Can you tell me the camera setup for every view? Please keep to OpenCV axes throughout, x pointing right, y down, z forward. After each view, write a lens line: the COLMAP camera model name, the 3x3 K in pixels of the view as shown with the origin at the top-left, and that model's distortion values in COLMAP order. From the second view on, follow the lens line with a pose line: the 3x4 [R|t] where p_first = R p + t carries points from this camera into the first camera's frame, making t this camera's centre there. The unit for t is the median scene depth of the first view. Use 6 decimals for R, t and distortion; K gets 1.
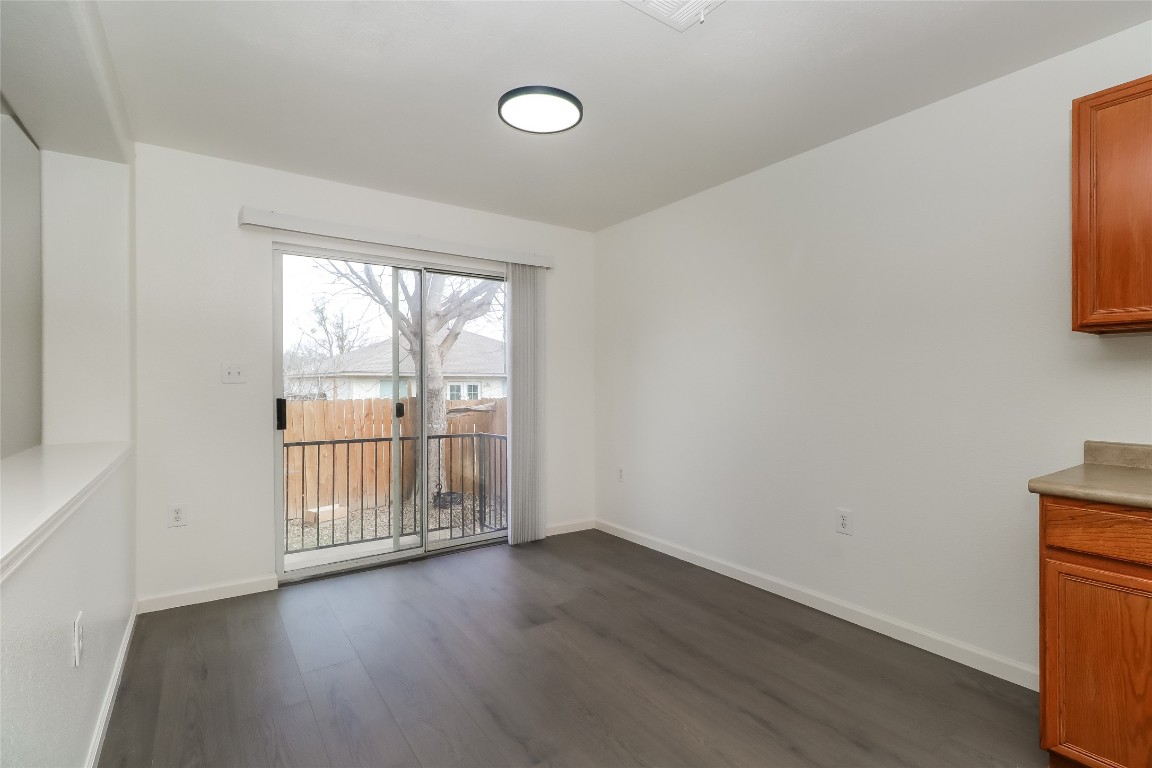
lens RADIAL K [[536.8, 0, 576.0], [0, 536.8, 384.0], [0, 0, 1]] dist [0.000456, -0.000087]
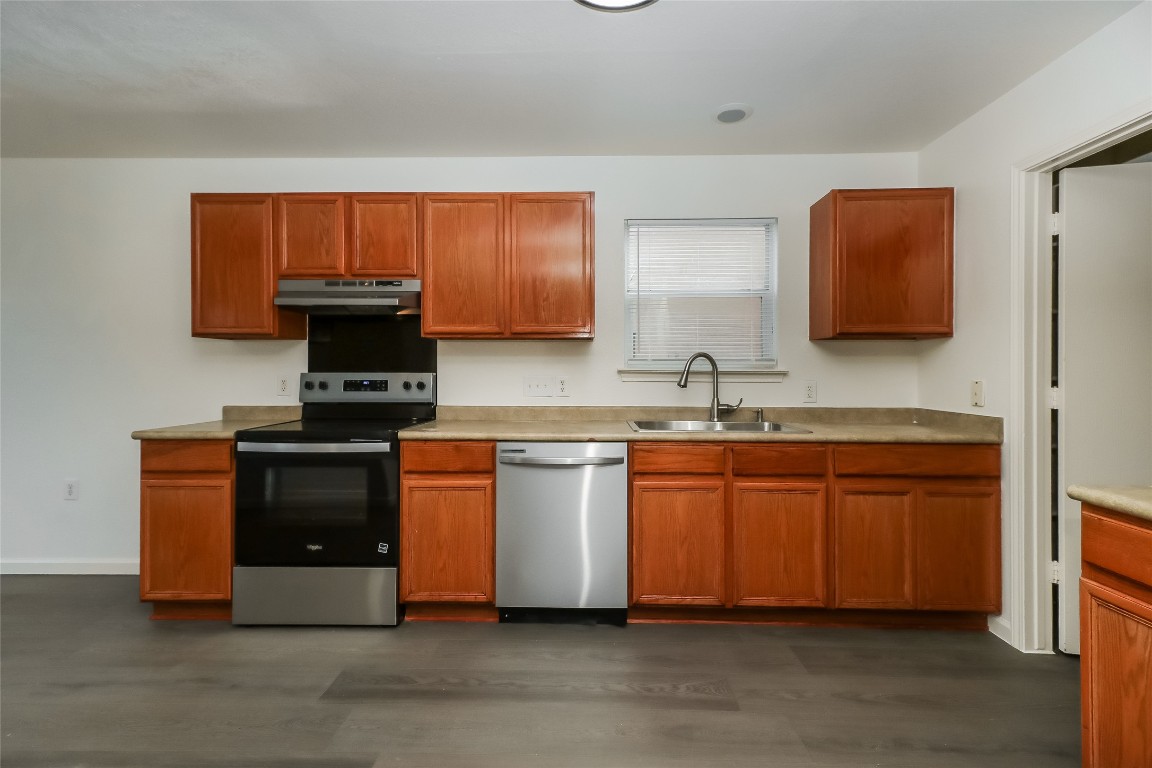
lens RADIAL K [[525.2, 0, 576.7], [0, 525.2, 368.4], [0, 0, 1]] dist [0.007003, 0.000224]
pose [[0.588148, 0.003899, 0.808744, 0.364526], [0.004822, 0.999954, -0.008327, 0.015725], [-0.808739, 0.008797, 0.588102, -0.941152]]
